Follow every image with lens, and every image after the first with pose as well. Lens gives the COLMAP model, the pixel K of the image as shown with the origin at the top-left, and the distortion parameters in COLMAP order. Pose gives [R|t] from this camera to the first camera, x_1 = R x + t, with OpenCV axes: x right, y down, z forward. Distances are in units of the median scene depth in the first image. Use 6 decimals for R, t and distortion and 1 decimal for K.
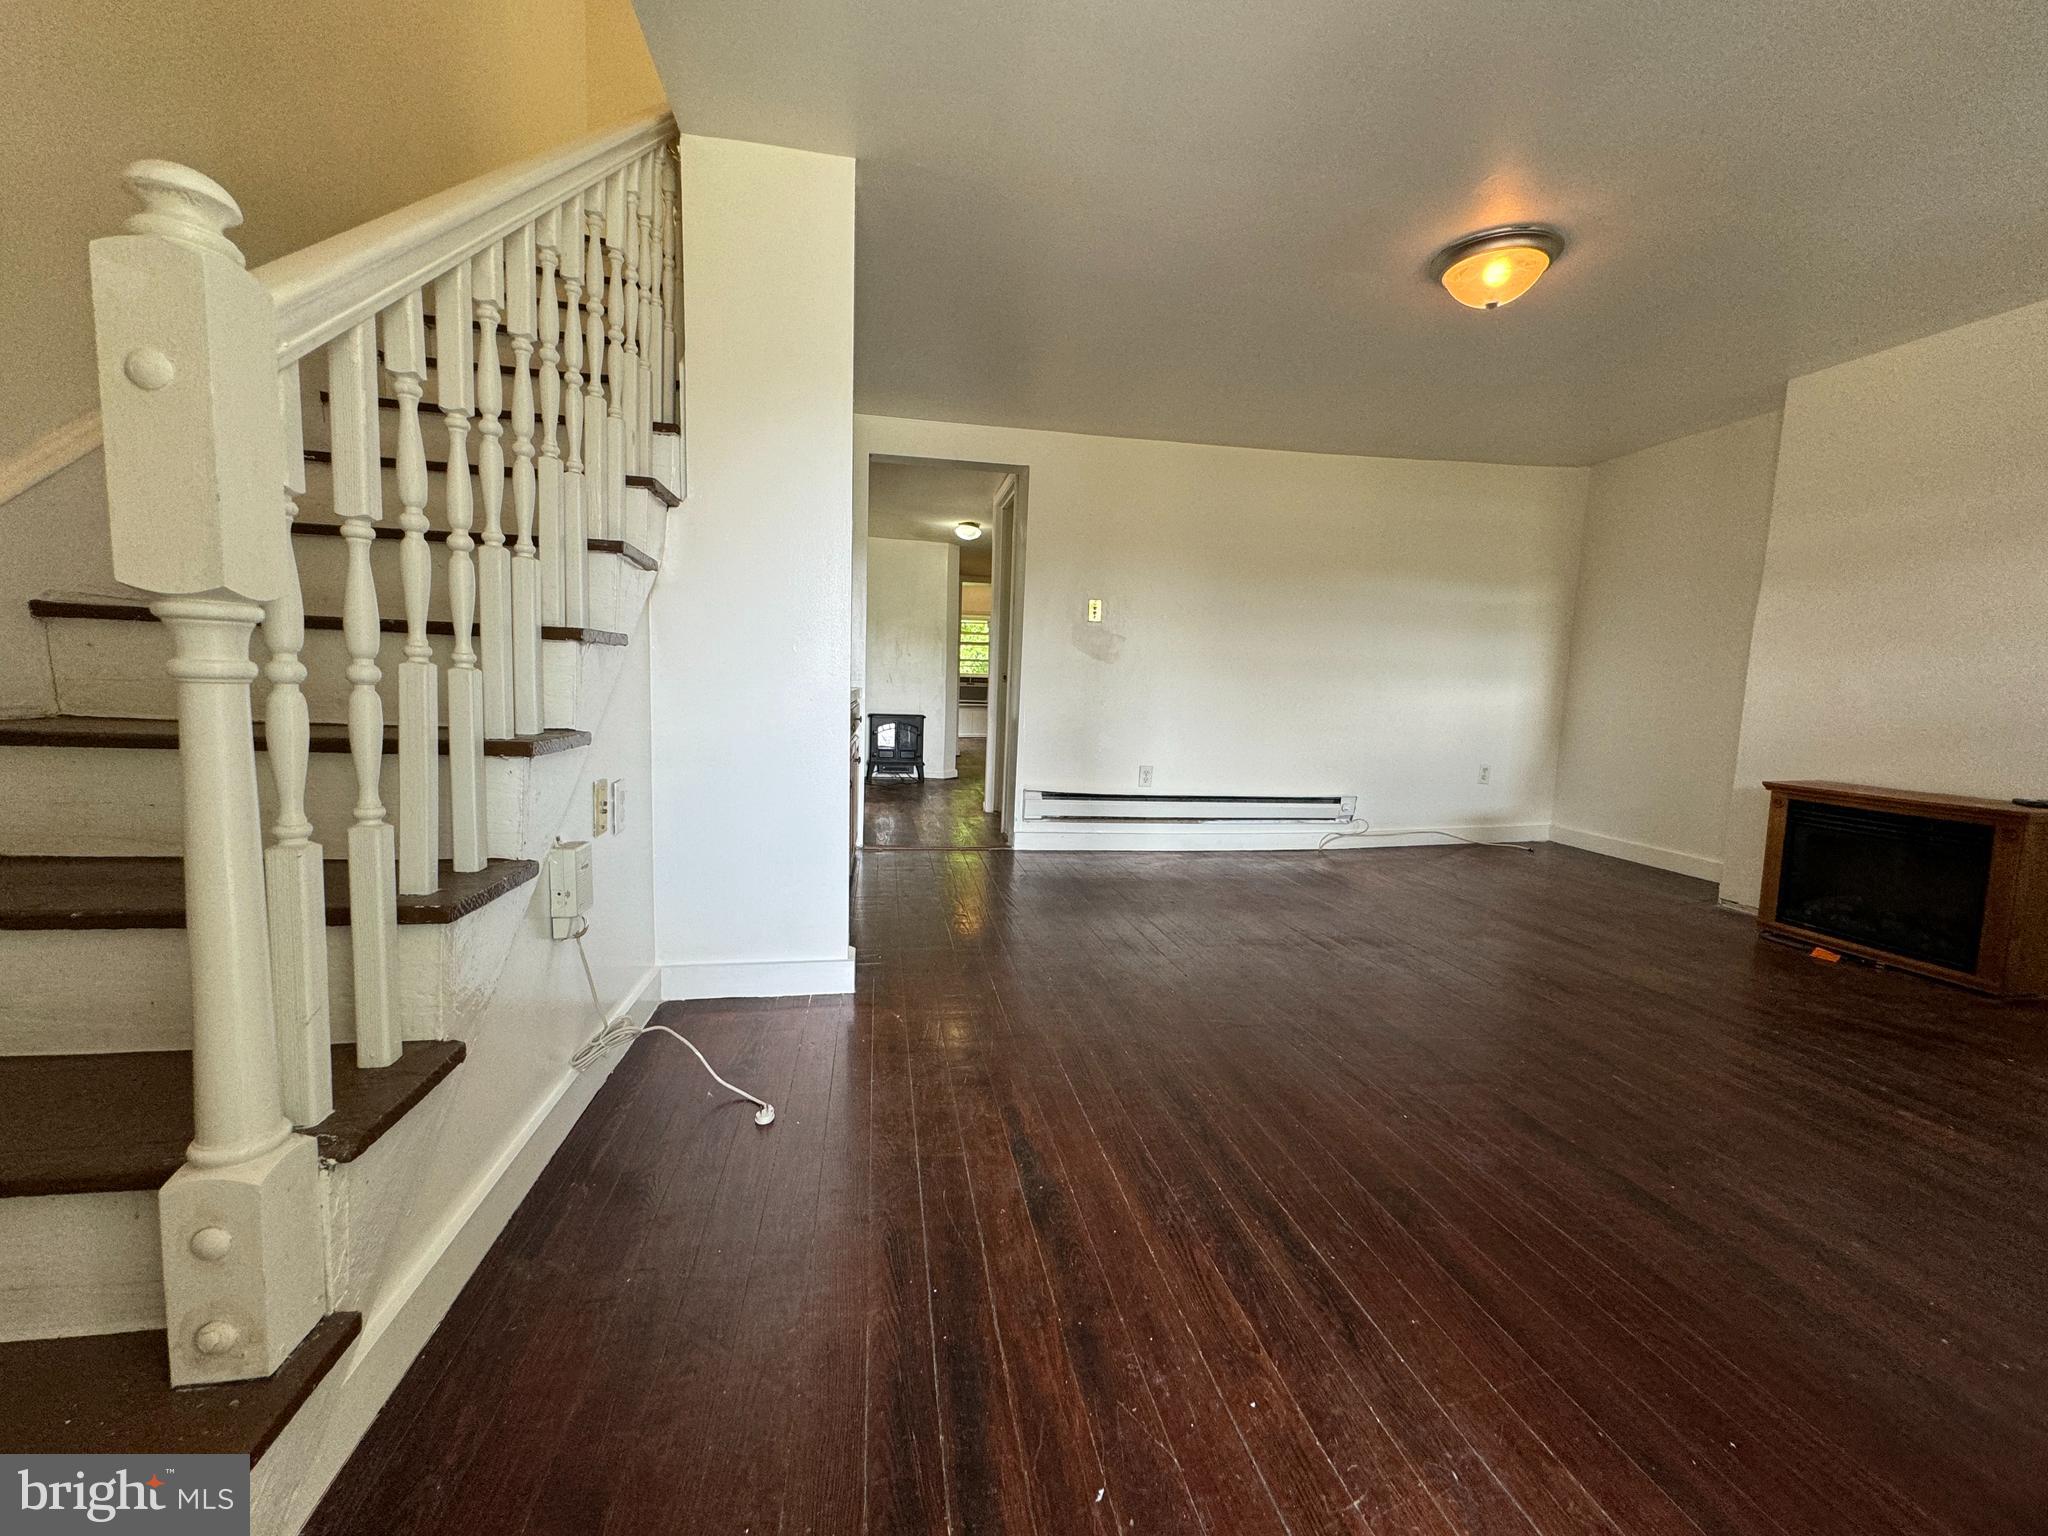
lens RADIAL K [[819.4, 0, 1037.0], [0, 819.4, 768.0], [0, 0, 1]] dist [-0.000612, -0.000625]
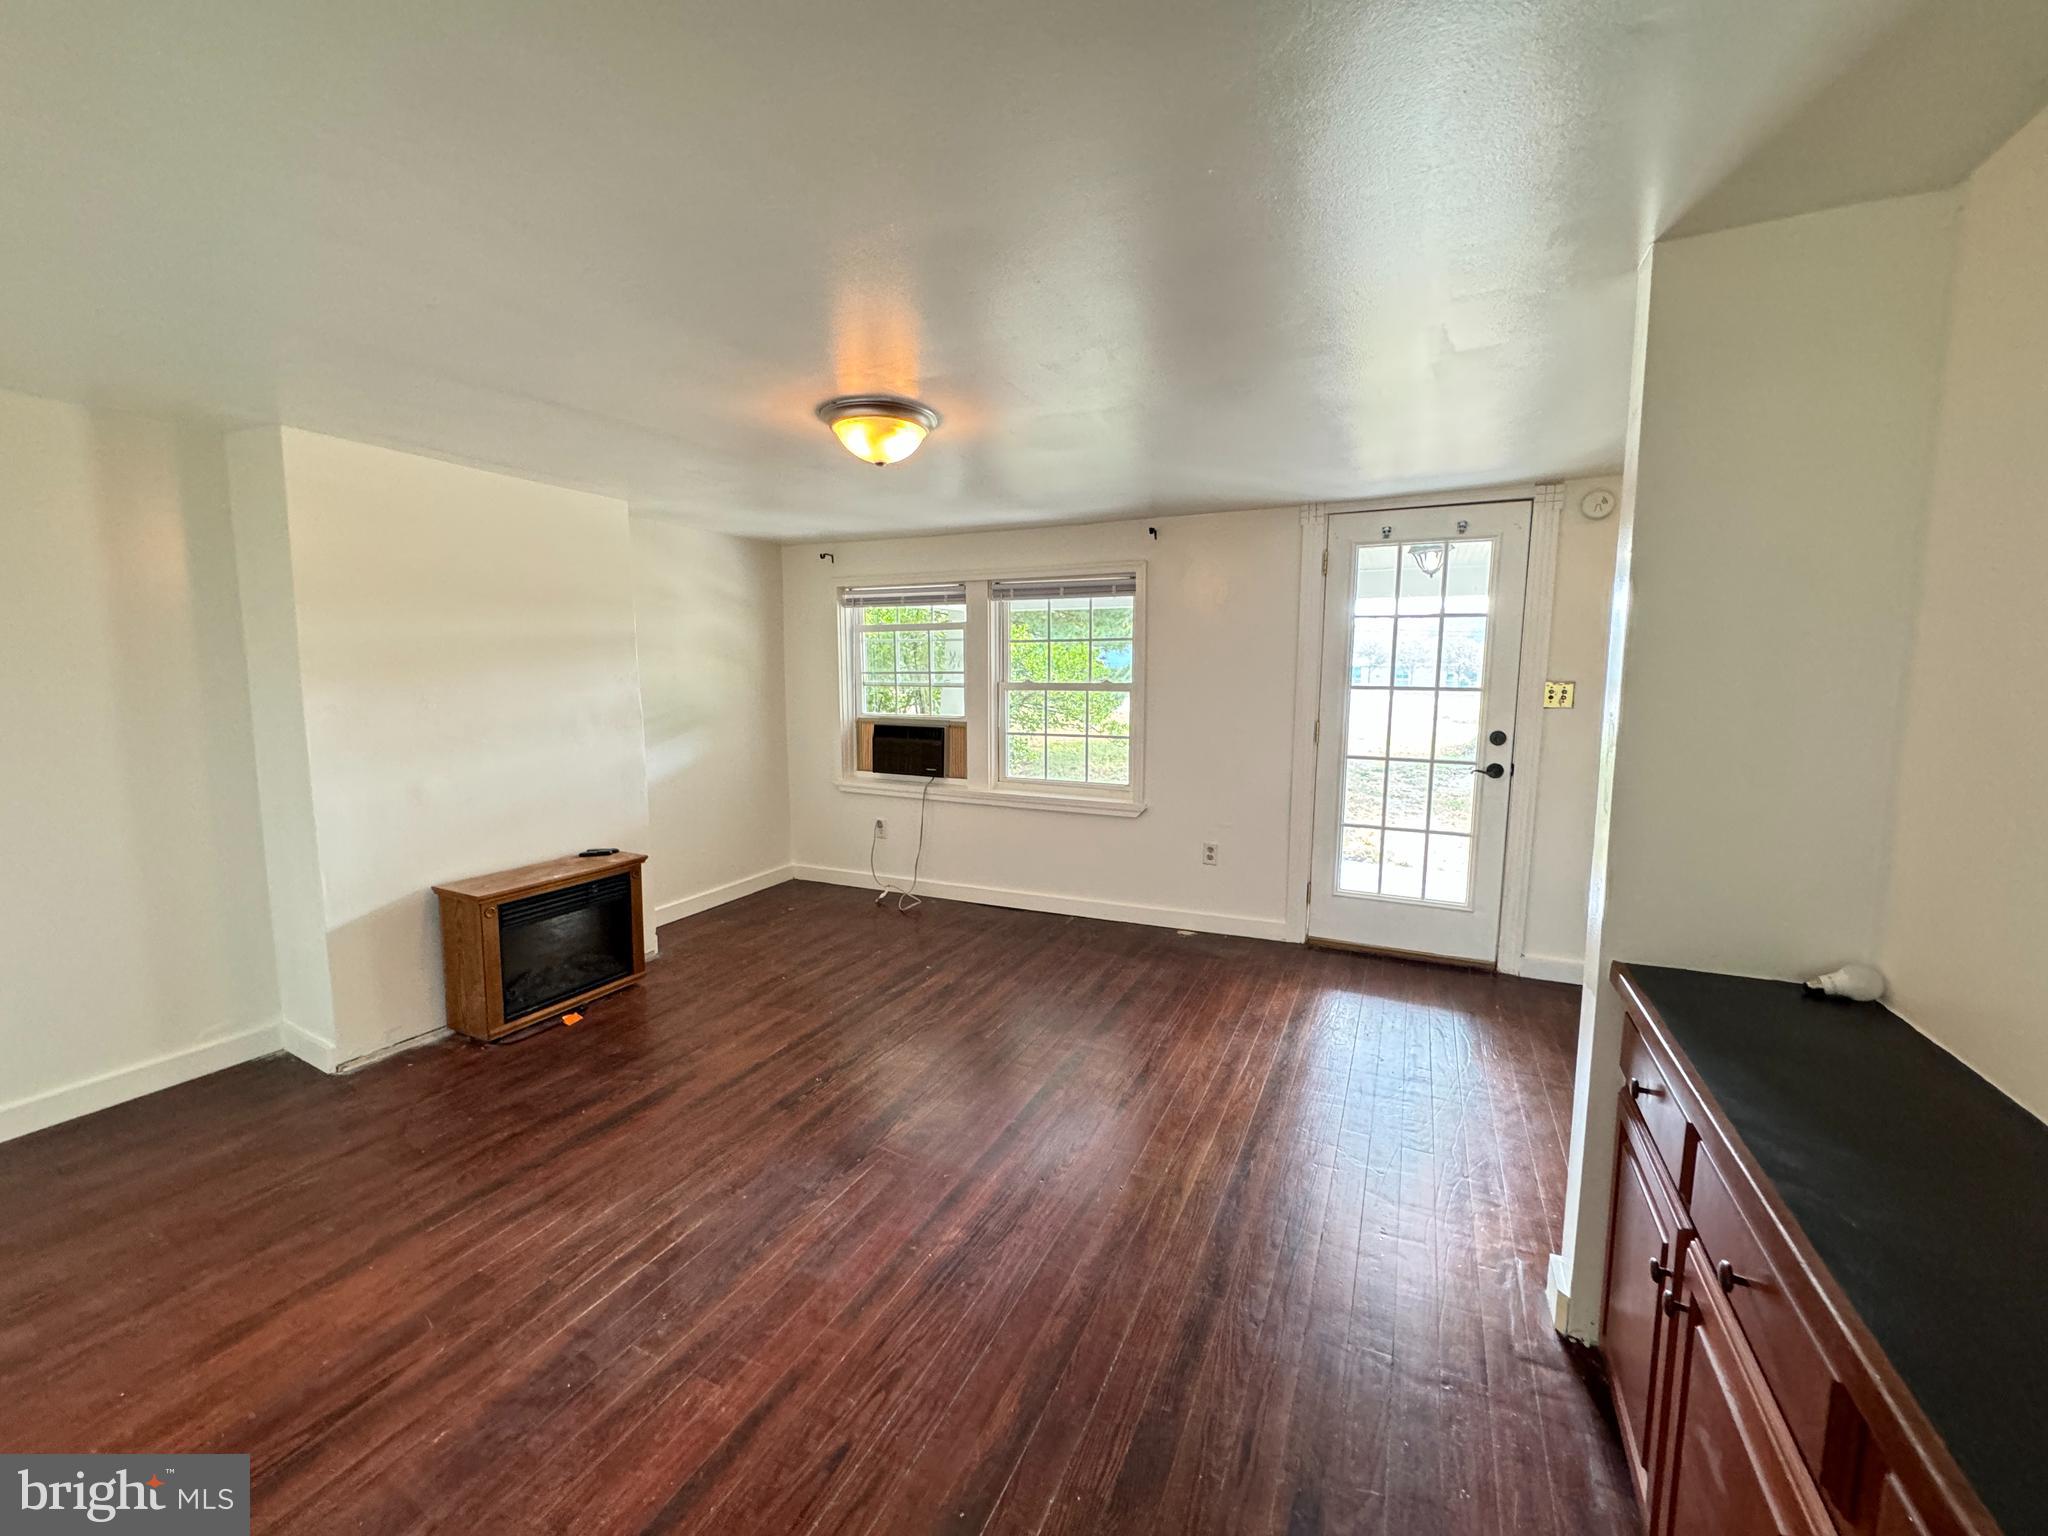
lens RADIAL K [[819.4, 0, 1018.2], [0, 819.4, 761.3], [0, 0, 1]] dist [-0.000612, -0.000625]
pose [[-0.803407, -0.098722, 0.587189, -0.162708], [0.035153, 0.976575, 0.212286, -0.312562], [-0.594392, 0.191194, -0.781117, 1.315059]]
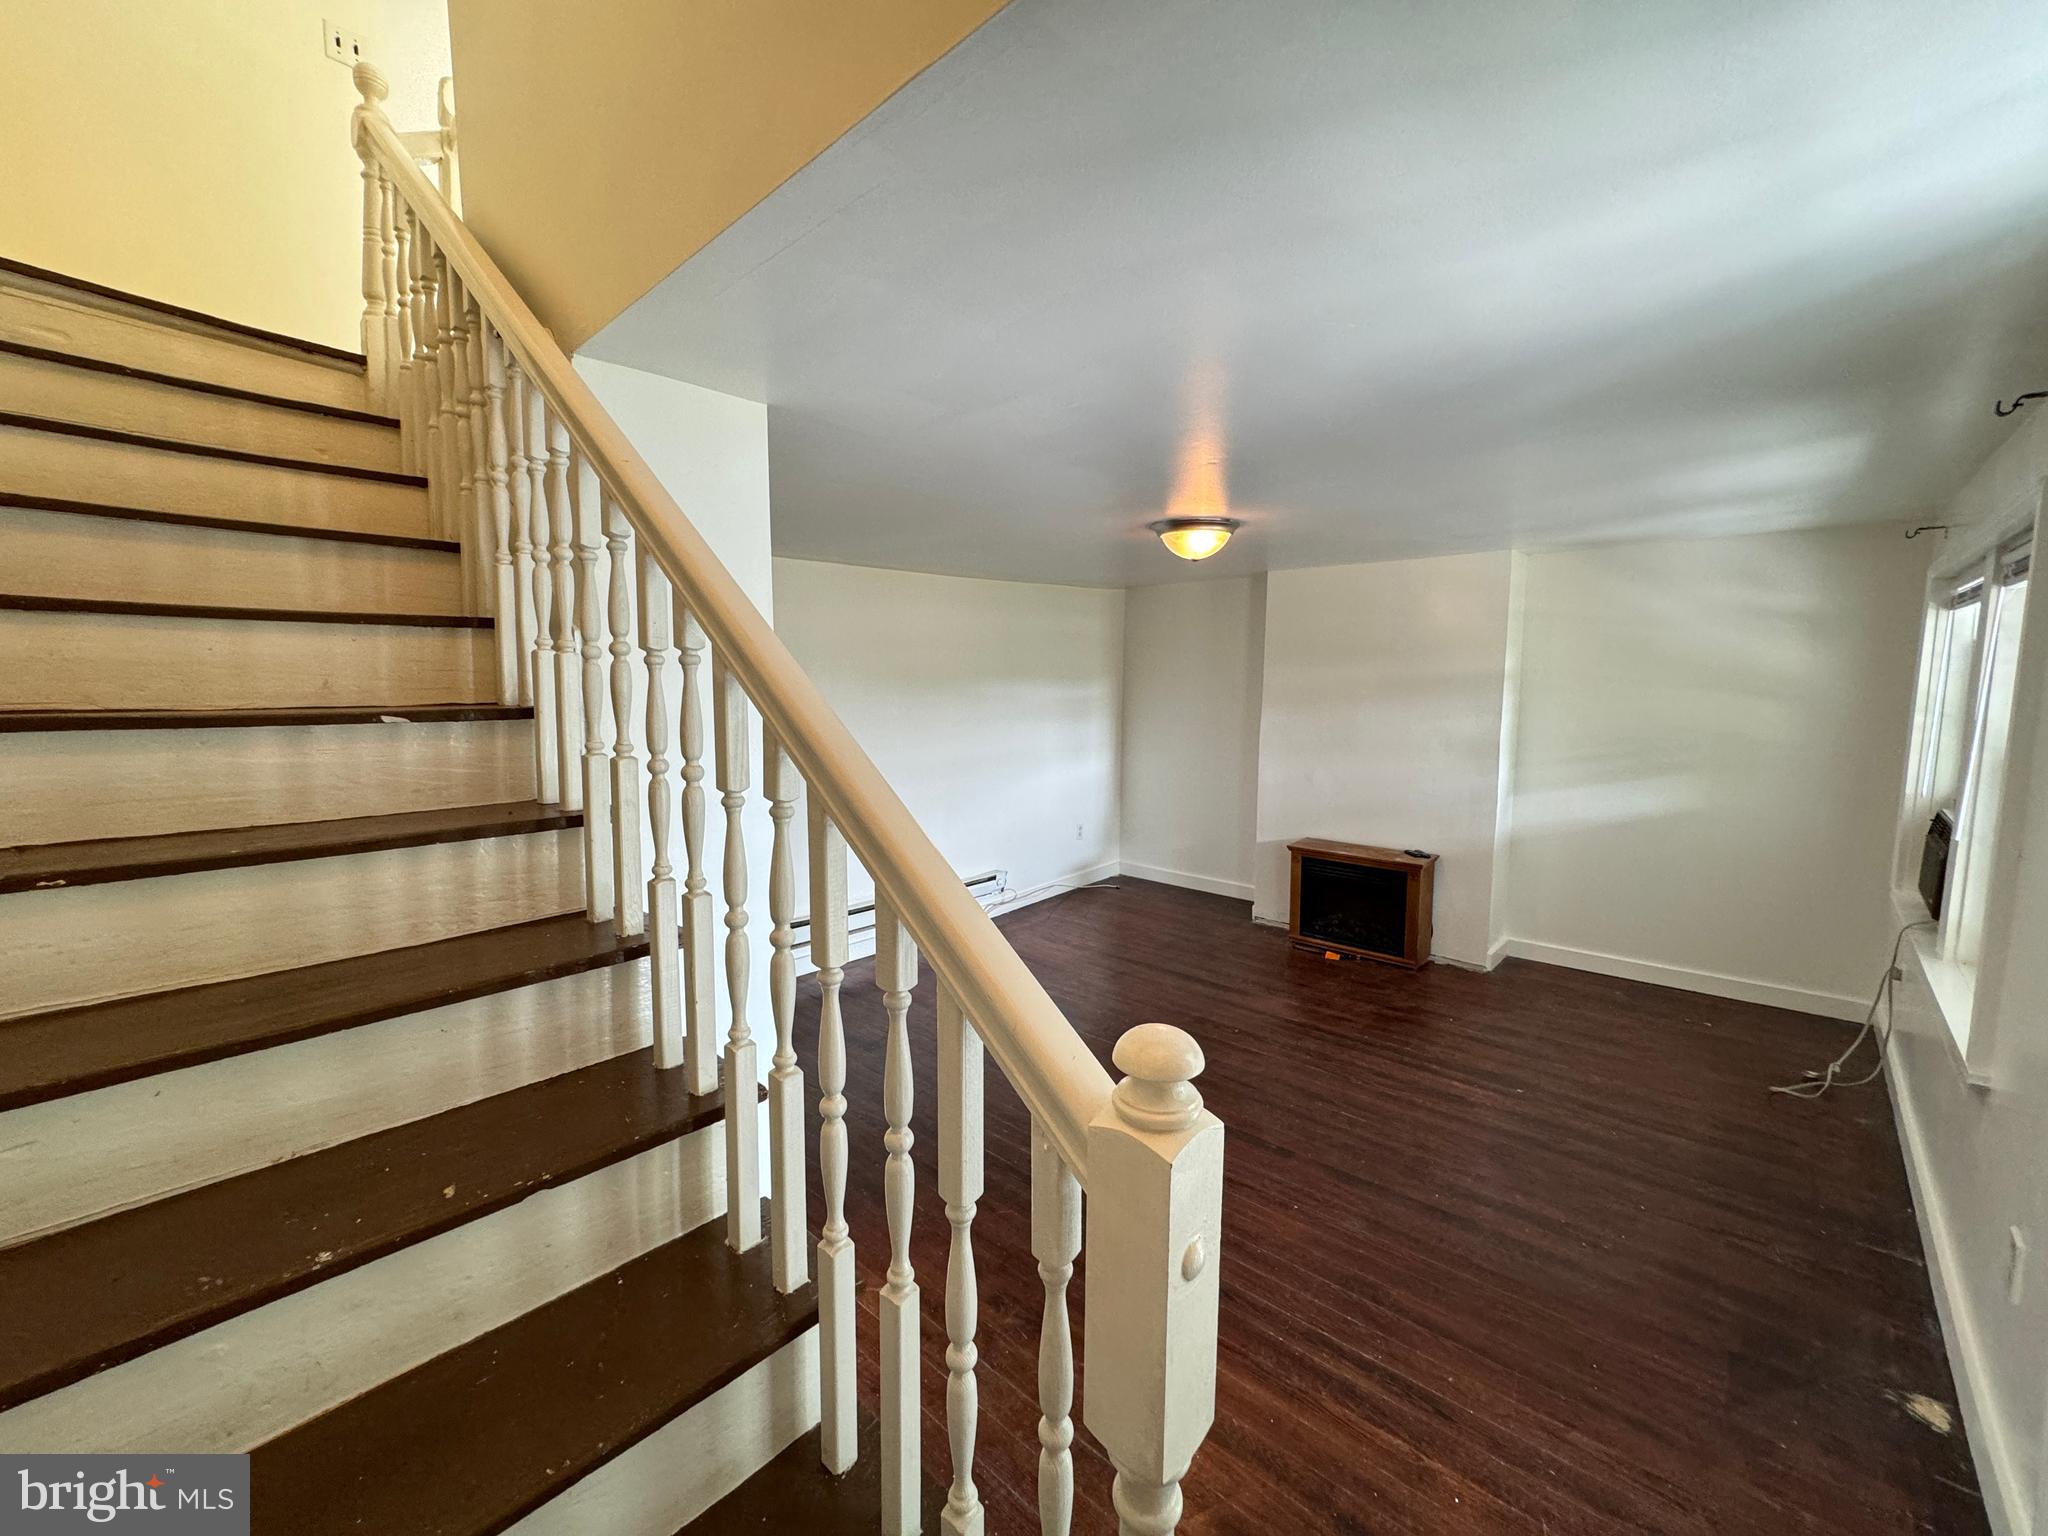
lens RADIAL K [[819.4, 0, 1040.6], [0, 819.4, 749.6], [0, 0, 1]] dist [-0.000612, -0.000625]
pose [[0.793838, -0.081909, 0.602588, -0.362847], [0.084795, 0.996117, 0.023694, -0.228250], [-0.602189, 0.032287, 0.797700, 0.059519]]
